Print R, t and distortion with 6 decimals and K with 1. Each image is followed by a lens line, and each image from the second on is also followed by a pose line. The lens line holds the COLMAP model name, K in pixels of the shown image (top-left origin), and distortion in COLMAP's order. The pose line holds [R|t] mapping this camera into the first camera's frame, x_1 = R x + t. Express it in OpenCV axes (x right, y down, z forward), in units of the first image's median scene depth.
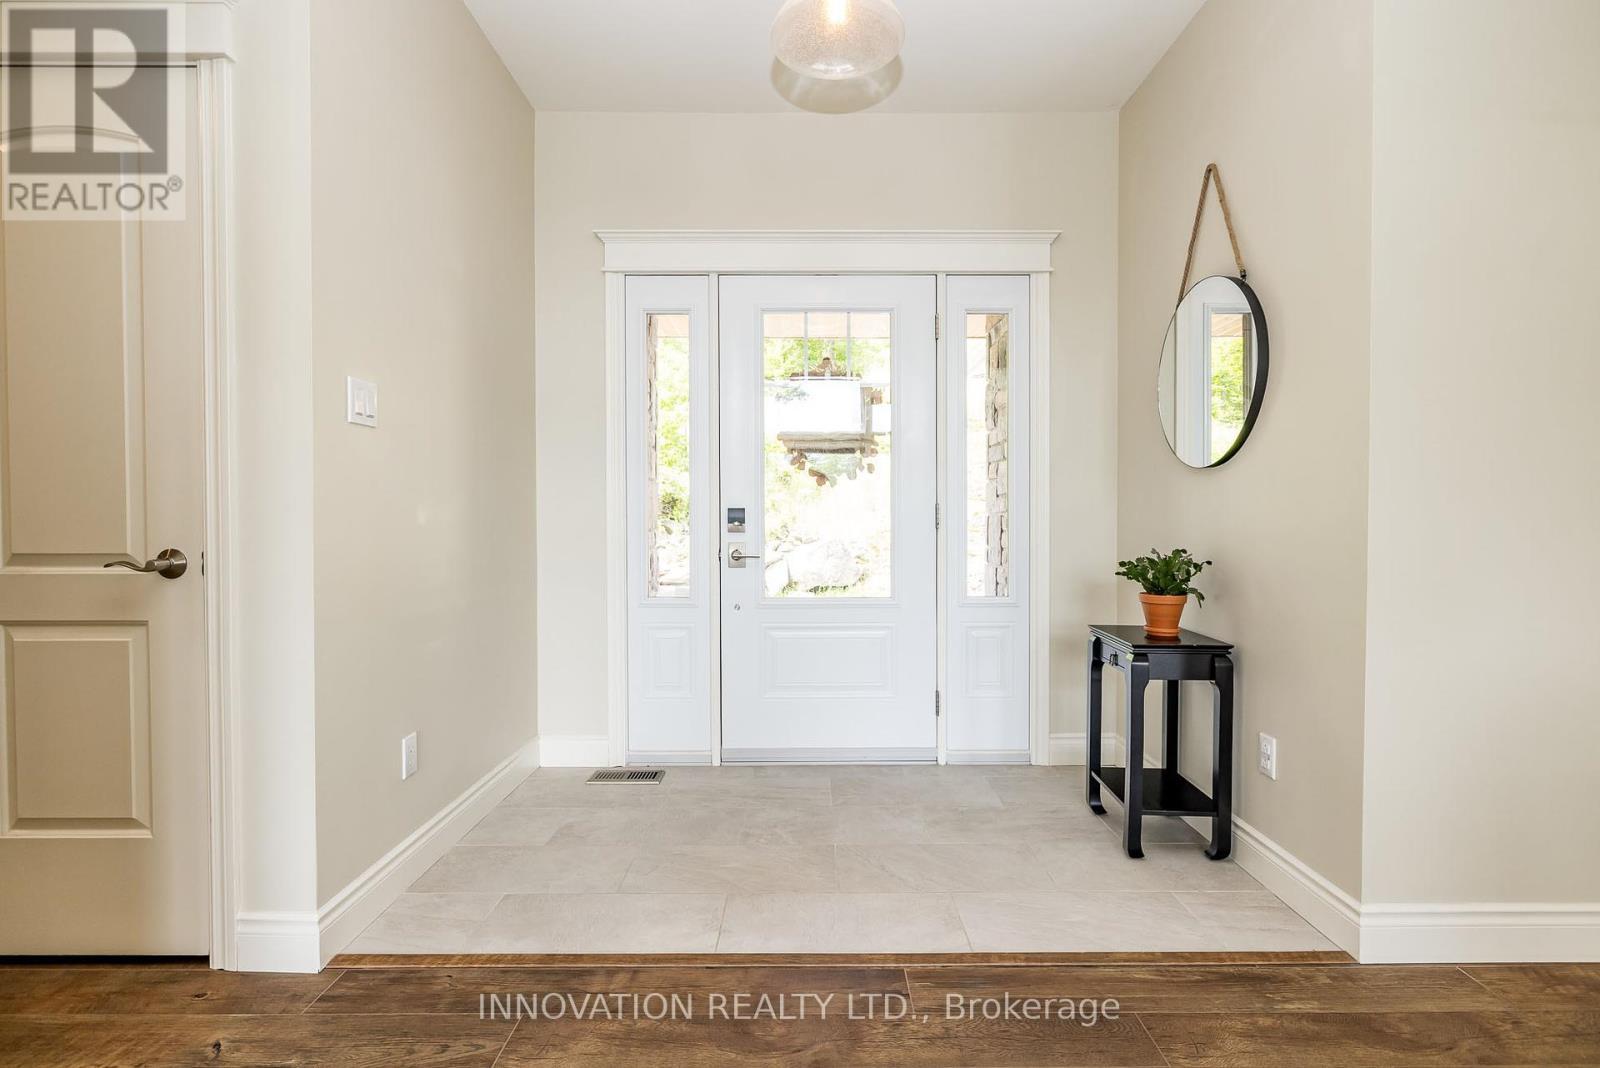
lens RADIAL K [[710.9, 0, 800.0], [0, 710.9, 527.0], [0, 0, 1]] dist [0.001526, 0.000362]
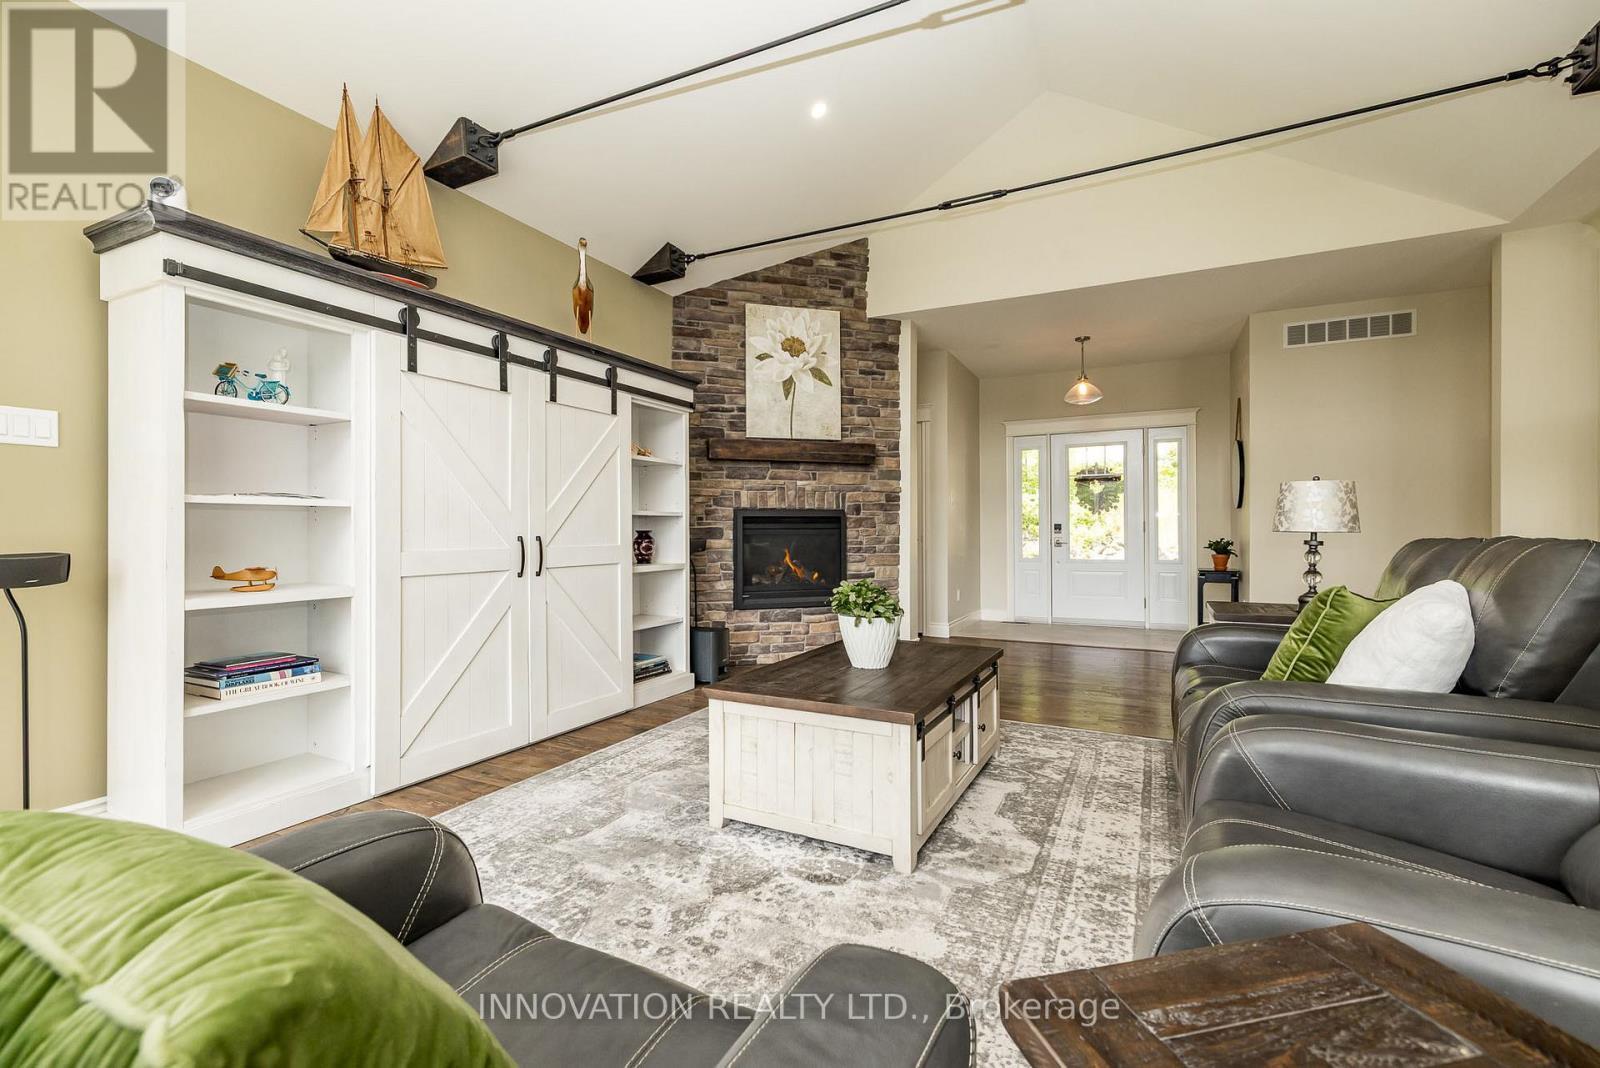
lens RADIAL K [[710.9, 0, 800.0], [0, 710.9, 527.0], [0, 0, 1]] dist [0.001526, 0.000362]
pose [[0.897033, -0.003895, -0.441947, 0.281327], [-0.002365, 0.999905, -0.013614, 0.028799], [0.441958, 0.013257, 0.896938, -2.285772]]
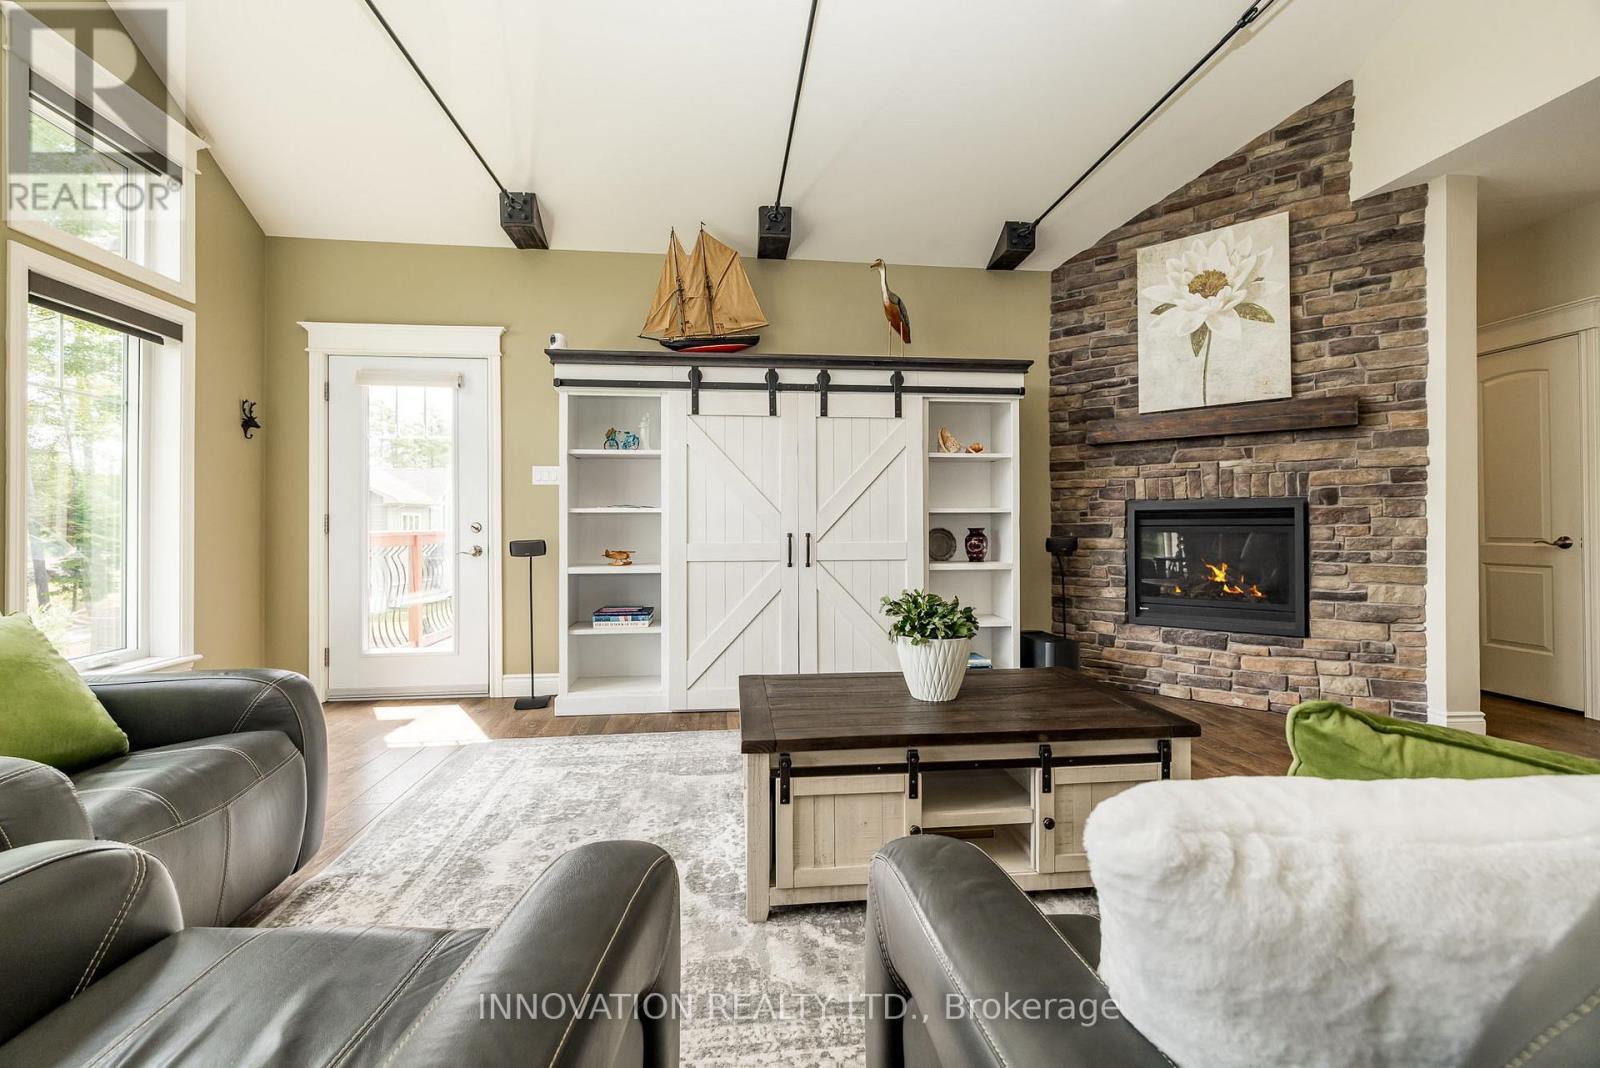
lens RADIAL K [[678.0, 0, 796.0], [0, 678.0, 522.1], [0, 0, 1]] dist [0.000813, 0.000470]
pose [[0.102240, -0.006730, -0.994737, 0.829225], [-0.007270, 0.999945, -0.007512, 0.013617], [0.994733, 0.008000, 0.102186, -1.328992]]
